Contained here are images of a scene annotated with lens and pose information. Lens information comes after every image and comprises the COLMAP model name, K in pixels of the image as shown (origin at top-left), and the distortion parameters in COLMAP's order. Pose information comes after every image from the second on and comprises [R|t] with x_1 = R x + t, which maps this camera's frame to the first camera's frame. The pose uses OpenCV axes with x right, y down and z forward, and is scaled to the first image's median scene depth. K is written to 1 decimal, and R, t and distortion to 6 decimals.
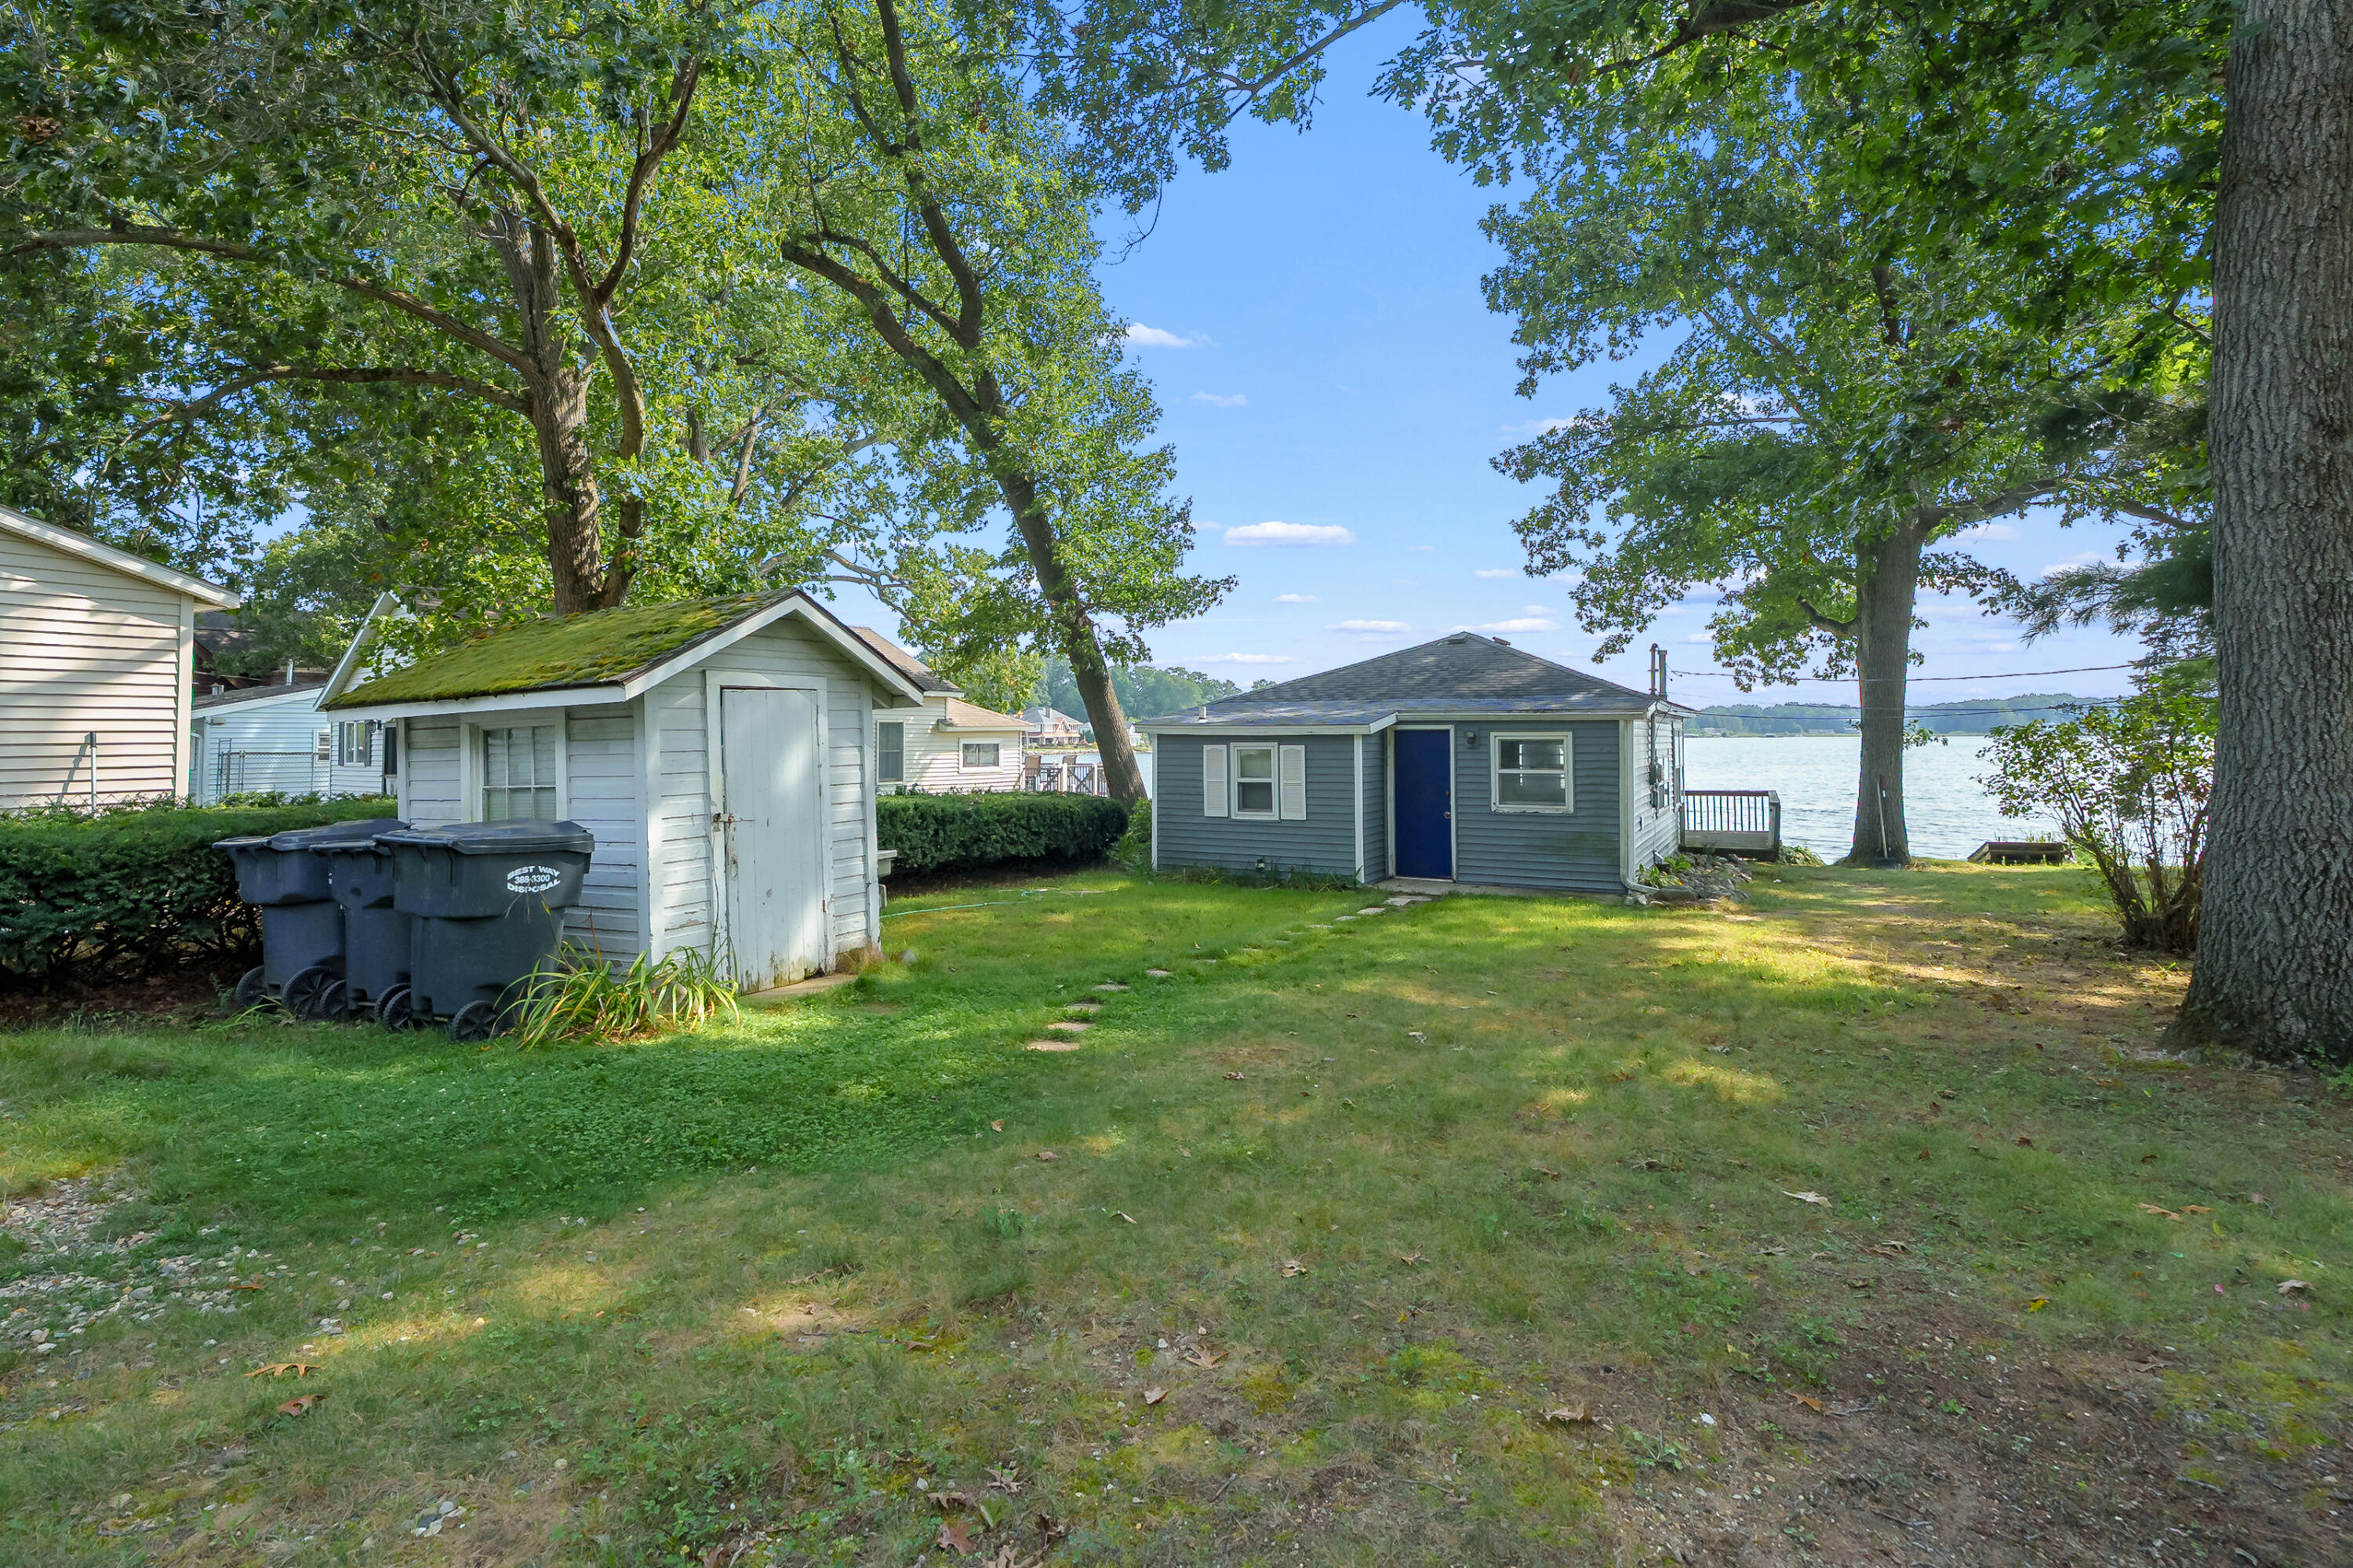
lens RADIAL K [[1096.2, 0, 1140.9], [0, 1096.2, 691.3], [0, 0, 1]] dist [-0.000052, -0.002624]
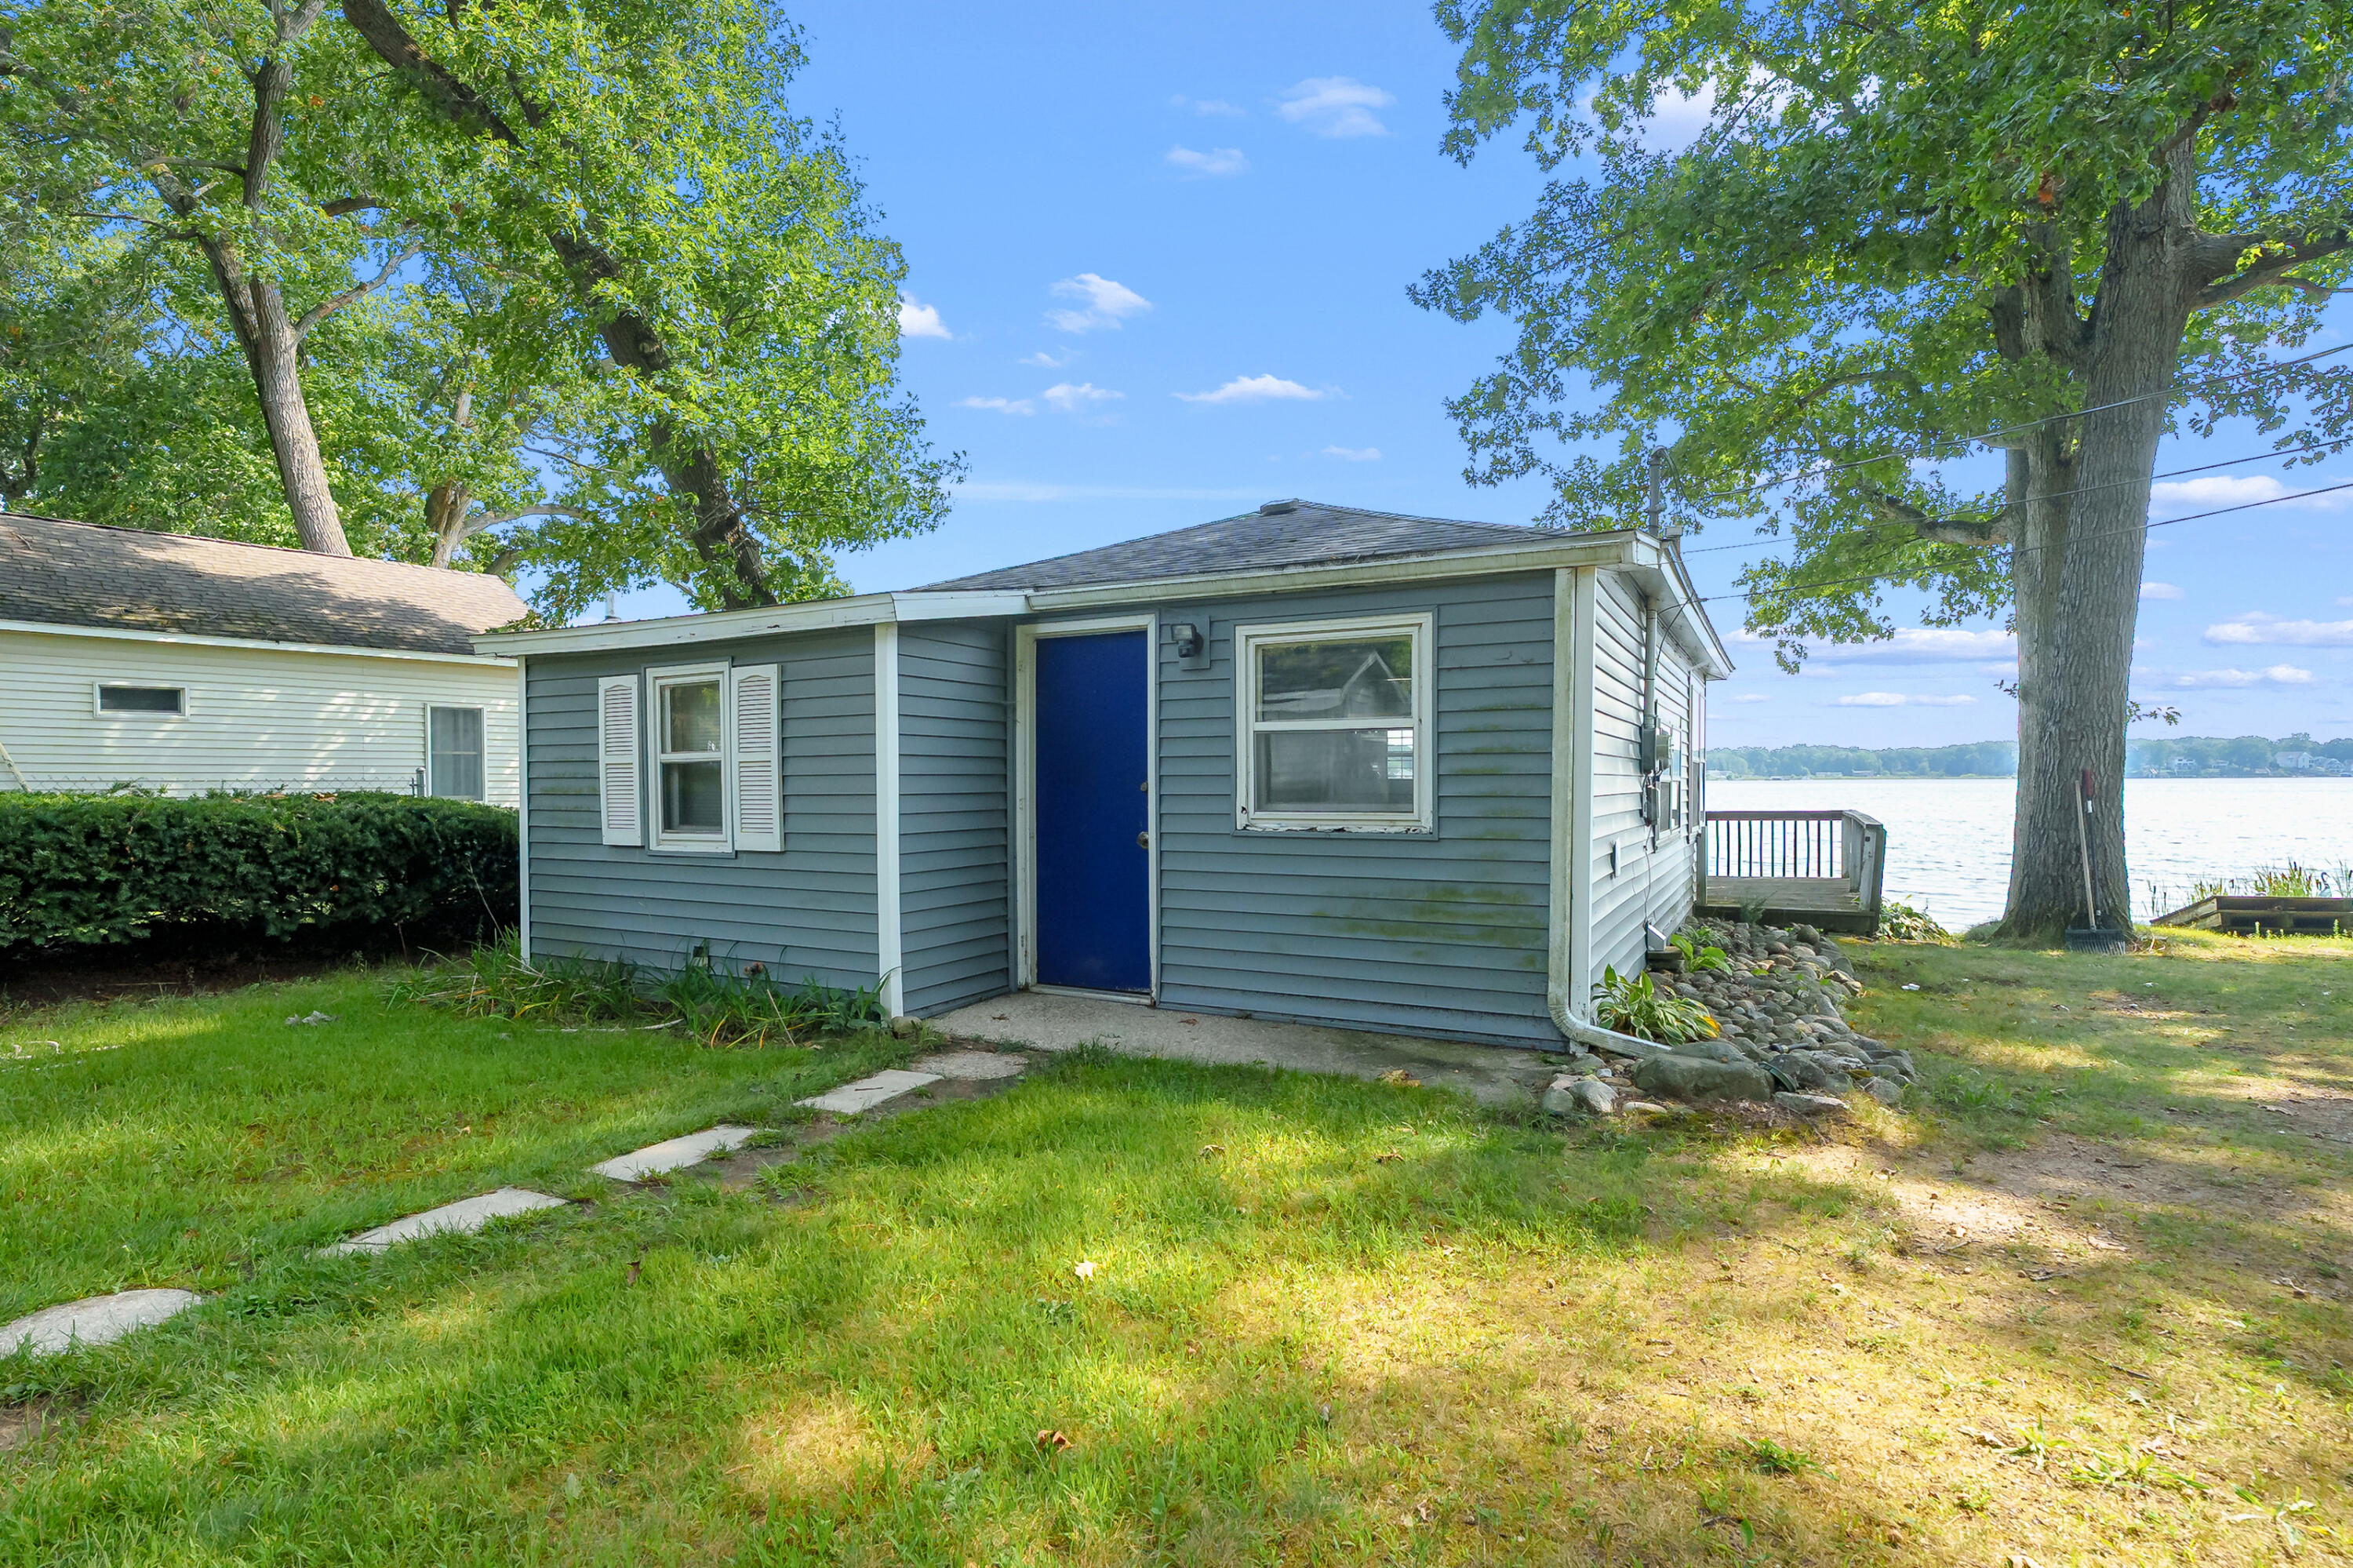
lens RADIAL K [[1096.2, 0, 1178.6], [0, 1096.2, 795.7], [0, 0, 1]] dist [-0.000052, -0.002624]
pose [[0.999668, 0.001226, 0.025737, 0.229467], [-0.002549, 0.998672, 0.051448, 0.061488], [-0.025639, -0.051497, 0.998344, 0.484193]]
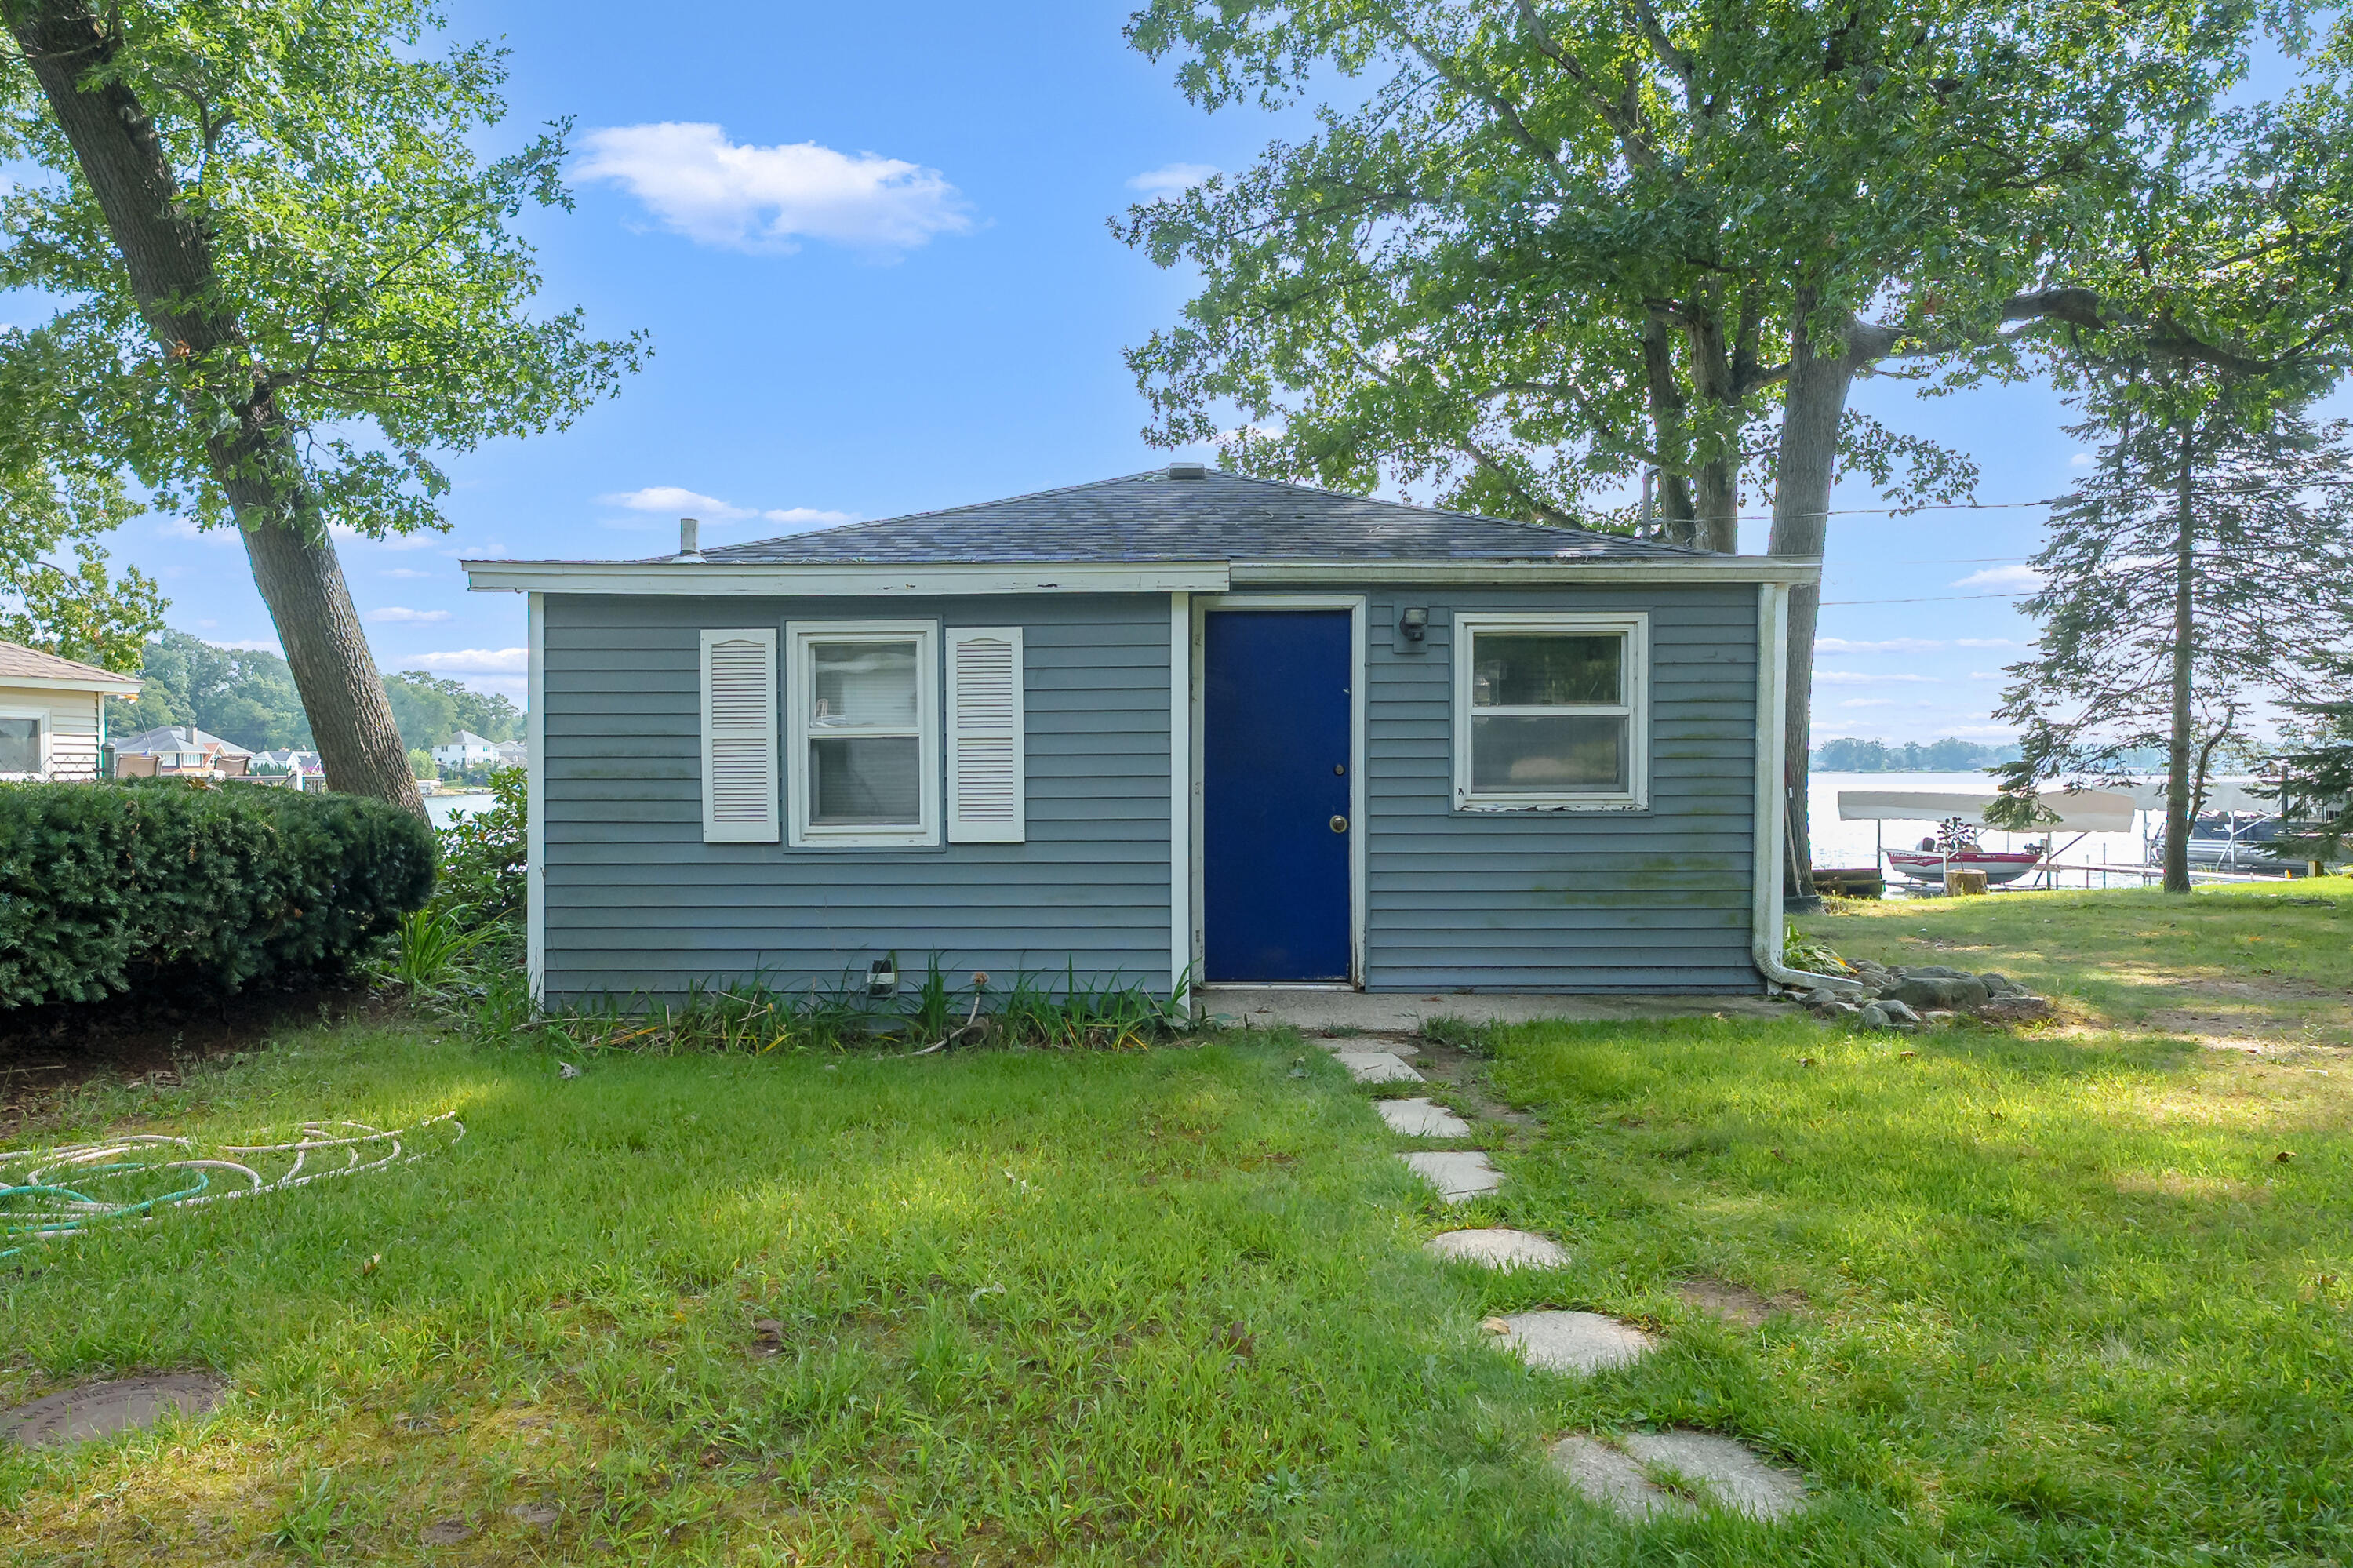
lens RADIAL K [[1382.9, 0, 1076.7], [0, 1382.9, 807.7], [0, 0, 1]] dist [0.002509, -0.002068]
pose [[0.887187, -0.007641, 0.461347, -0.030127], [-0.019641, 0.998331, 0.054305, 0.066405], [-0.460992, -0.057240, 0.885556, 0.487153]]
